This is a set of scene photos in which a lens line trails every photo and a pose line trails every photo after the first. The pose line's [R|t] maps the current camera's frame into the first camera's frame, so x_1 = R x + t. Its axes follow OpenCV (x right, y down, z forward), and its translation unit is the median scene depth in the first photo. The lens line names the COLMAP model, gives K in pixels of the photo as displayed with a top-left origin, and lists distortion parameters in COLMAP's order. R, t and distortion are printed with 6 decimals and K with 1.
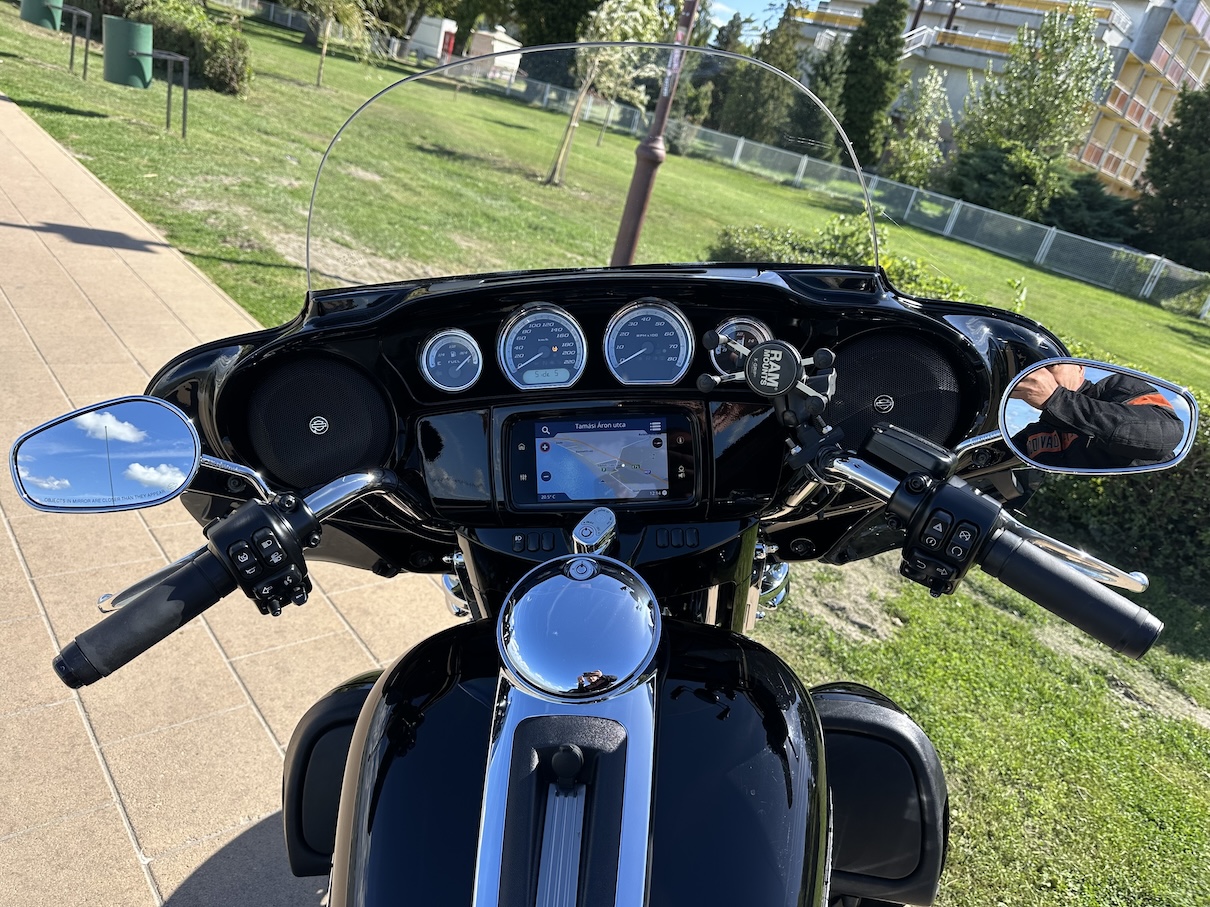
lens RADIAL K [[858.0, 0, 603.7], [0, 858.0, 460.0], [0, 0, 1]] dist [0.022958, -0.034766]
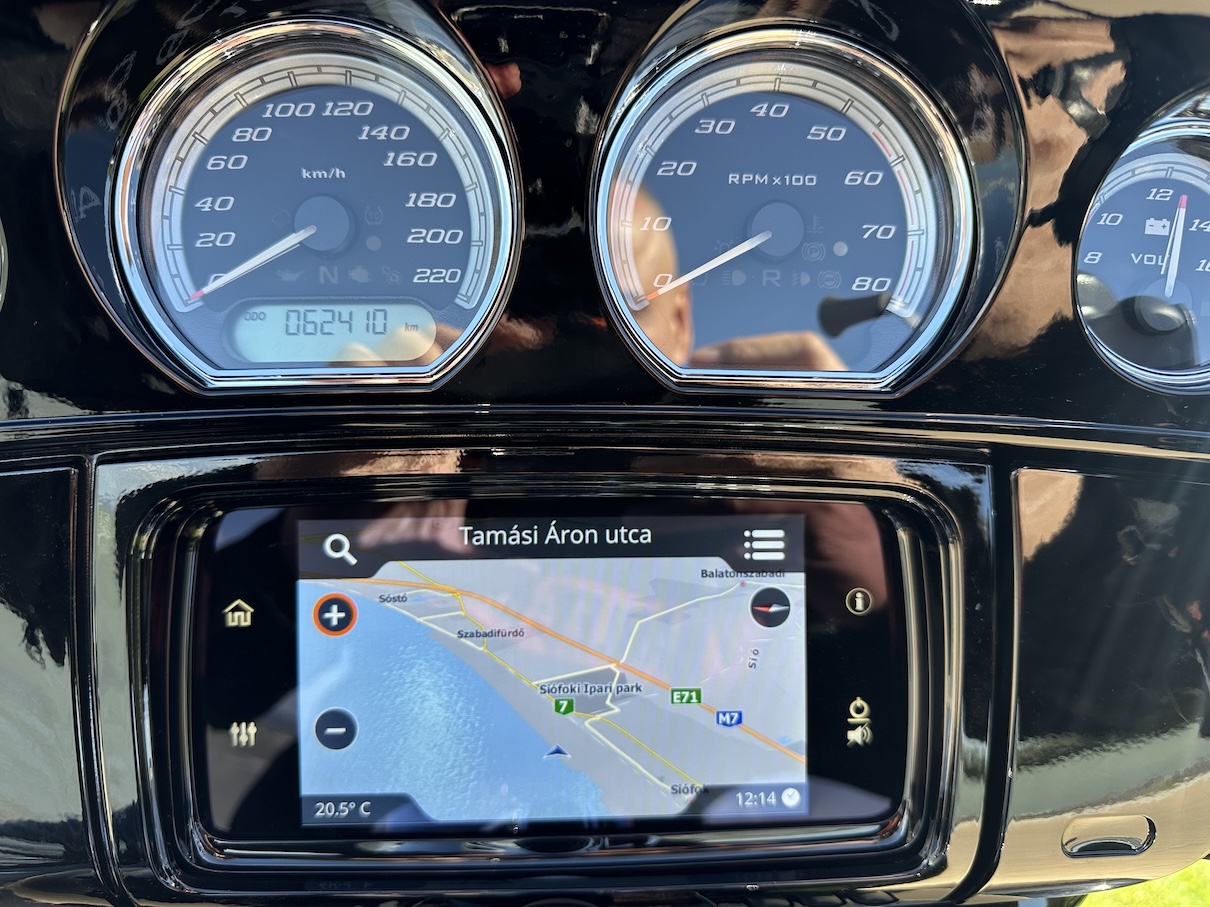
lens RADIAL K [[858.0, 0, 603.7], [0, 858.0, 460.0], [0, 0, 1]] dist [0.022958, -0.034766]
pose [[0.994493, 0.031016, 0.100112, -0.016322], [-0.033922, 0.999047, 0.027461, -0.071169], [-0.099165, -0.030706, 0.994597, 0.747459]]
